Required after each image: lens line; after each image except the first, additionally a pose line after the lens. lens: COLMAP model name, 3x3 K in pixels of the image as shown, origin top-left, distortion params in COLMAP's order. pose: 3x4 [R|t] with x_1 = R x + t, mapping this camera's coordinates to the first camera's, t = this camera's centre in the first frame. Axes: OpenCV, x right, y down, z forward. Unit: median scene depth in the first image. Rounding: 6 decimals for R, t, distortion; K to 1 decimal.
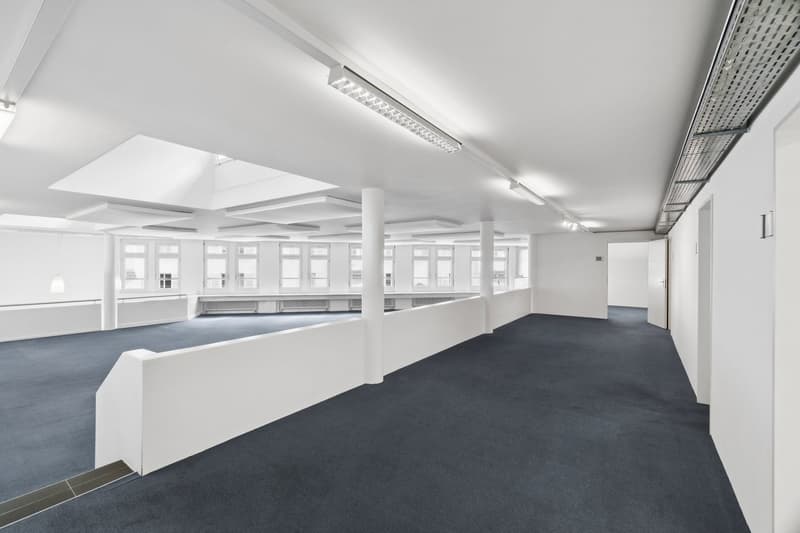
lens RADIAL K [[341.1, 0, 403.7], [0, 341.1, 265.1], [0, 0, 1]] dist [0.000874, 0.000144]
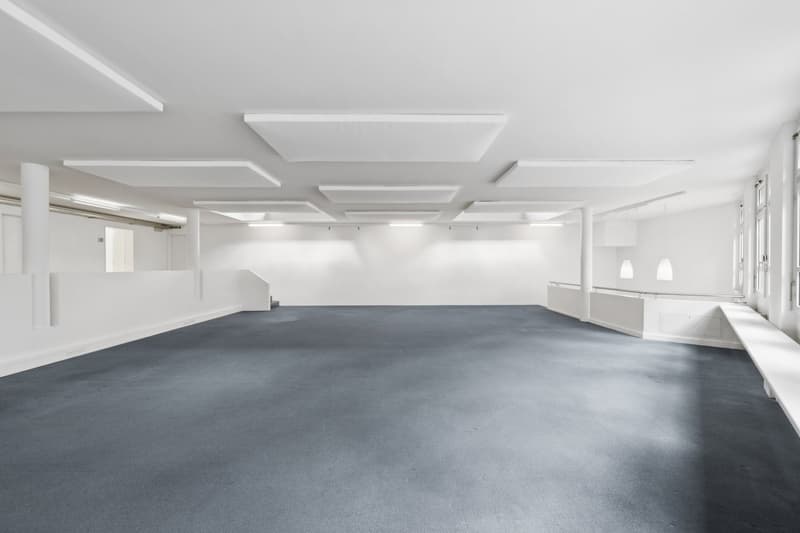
lens RADIAL K [[441.3, 0, 401.5], [0, 441.3, 265.9], [0, 0, 1]] dist [0.001808, 0.000133]
pose [[-0.813083, 0.010803, -0.582047, 0.105331], [0.009385, 0.999941, 0.005449, 0.027838], [0.582072, -0.001032, -0.813137, 1.155679]]
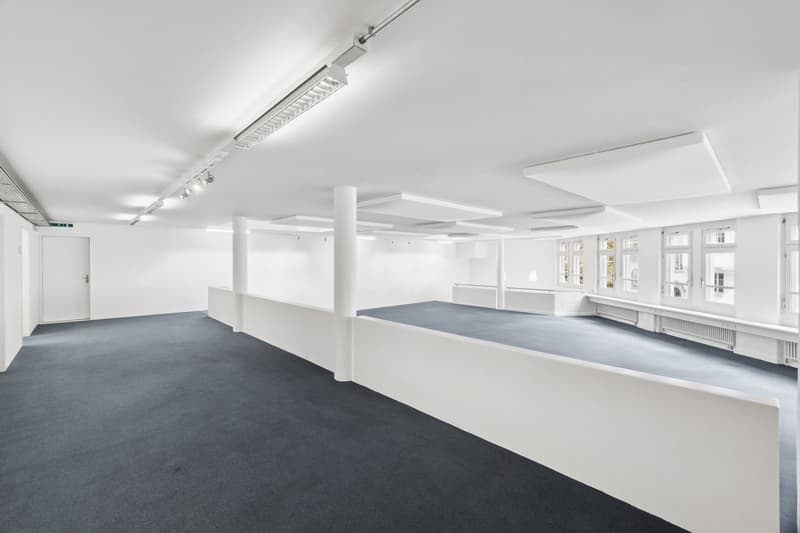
lens RADIAL K [[341.1, 0, 400.1], [0, 341.1, 264.0], [0, 0, 1]] dist [0.000874, 0.000144]
pose [[-0.197839, 0.010358, -0.980180, 0.398044], [0.001465, 0.999946, 0.010271, -0.005122], [0.980233, 0.000596, -0.197843, 0.624340]]
